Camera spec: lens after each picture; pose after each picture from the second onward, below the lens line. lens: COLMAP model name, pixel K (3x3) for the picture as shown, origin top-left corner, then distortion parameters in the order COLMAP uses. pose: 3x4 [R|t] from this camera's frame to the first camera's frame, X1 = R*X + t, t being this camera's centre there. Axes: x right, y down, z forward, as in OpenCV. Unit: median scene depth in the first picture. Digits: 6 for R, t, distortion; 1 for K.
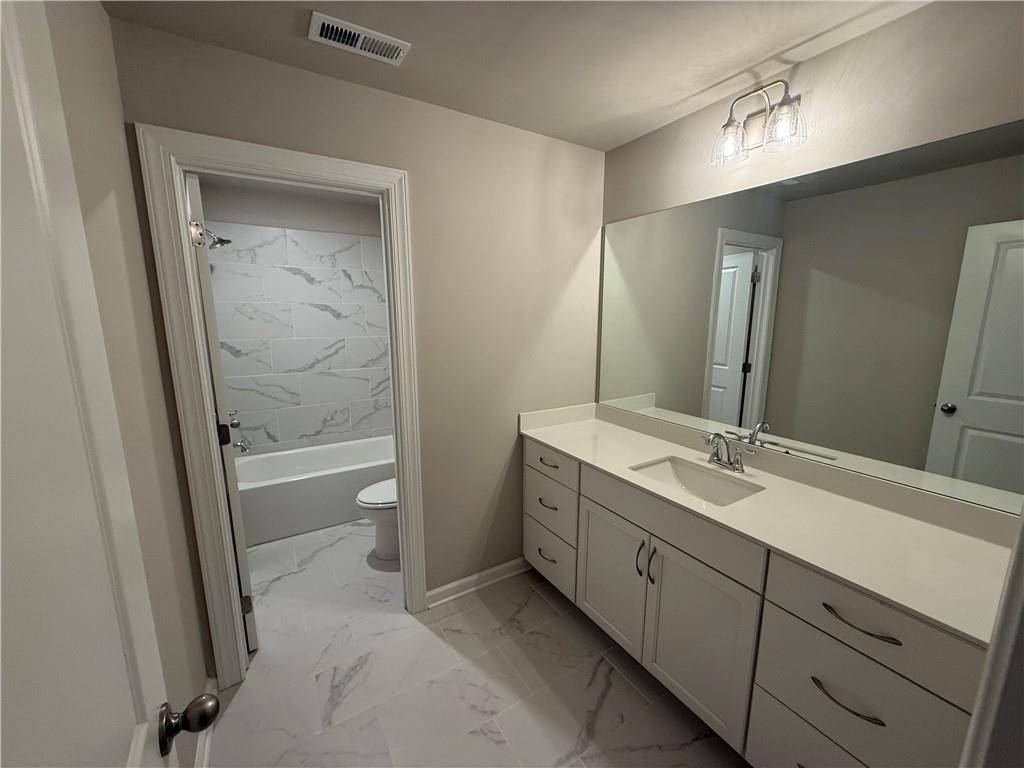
lens RADIAL K [[409.3, 0, 507.4], [0, 409.3, 383.4], [0, 0, 1]] dist [0.015714, 0.000183]
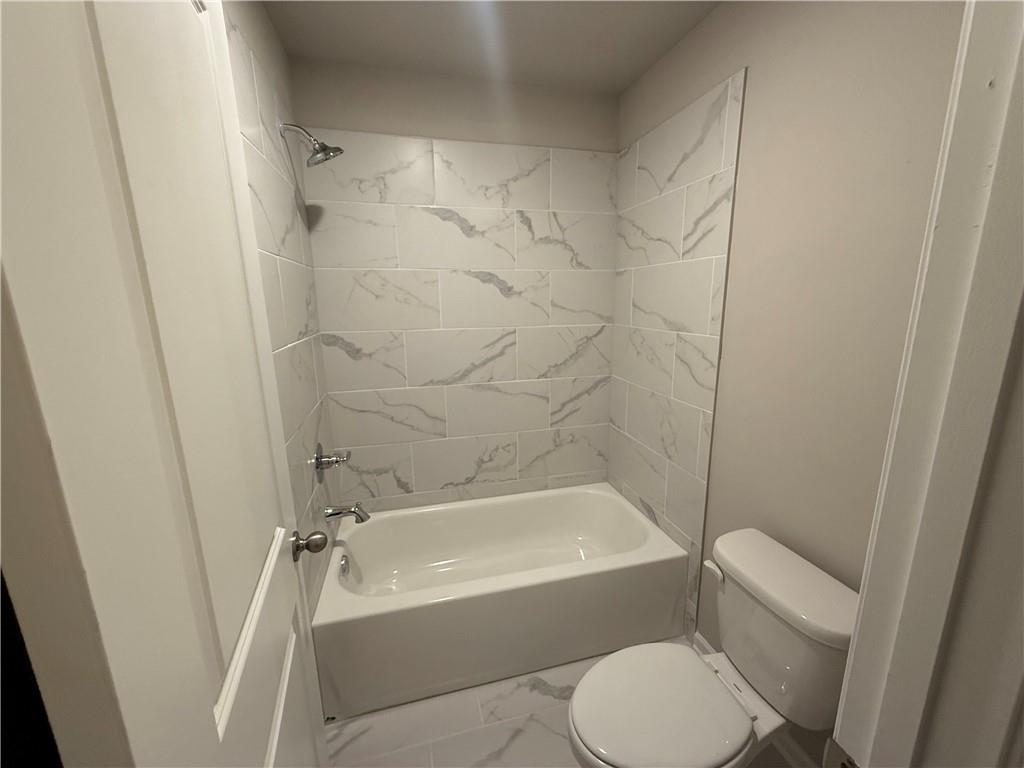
lens RADIAL K [[409.3, 0, 515.2], [0, 409.3, 381.5], [0, 0, 1]] dist [0.015714, 0.000183]
pose [[0.962562, 0.051528, -0.266118, -0.239260], [-0.038273, 0.997766, 0.054762, -0.067756], [0.268345, -0.042527, 0.962384, 0.430774]]
